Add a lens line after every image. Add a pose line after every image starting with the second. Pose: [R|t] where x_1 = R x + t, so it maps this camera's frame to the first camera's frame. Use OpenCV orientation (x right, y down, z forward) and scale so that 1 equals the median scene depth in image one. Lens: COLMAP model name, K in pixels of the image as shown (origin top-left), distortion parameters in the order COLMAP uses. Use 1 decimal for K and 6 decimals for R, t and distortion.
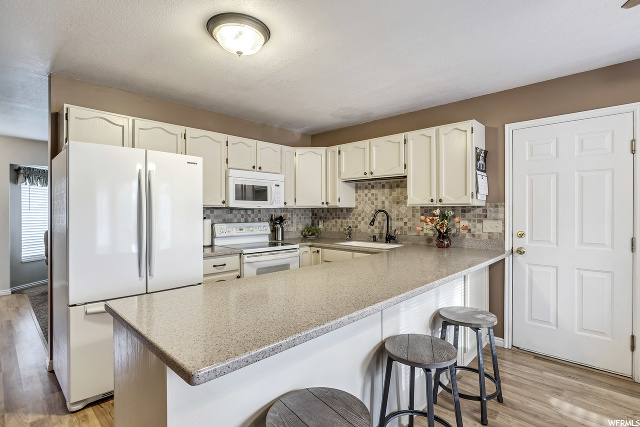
lens RADIAL K [[313.5, 0, 320.7], [0, 313.5, 211.1], [0, 0, 1]] dist [-0.022057, 0.000469]
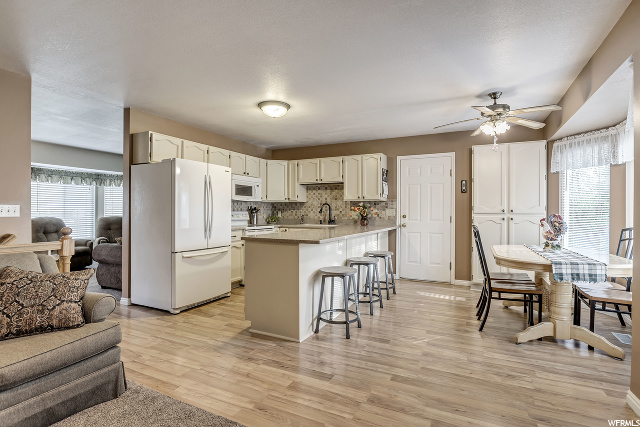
lens RADIAL K [[313.5, 0, 320.7], [0, 313.5, 211.1], [0, 0, 1]] dist [-0.022057, 0.000469]
pose [[0.957146, 0.006273, 0.289536, -0.286410], [-0.005886, 0.999980, -0.002208, 0.038448], [-0.289545, 0.000409, 0.957164, -0.493861]]
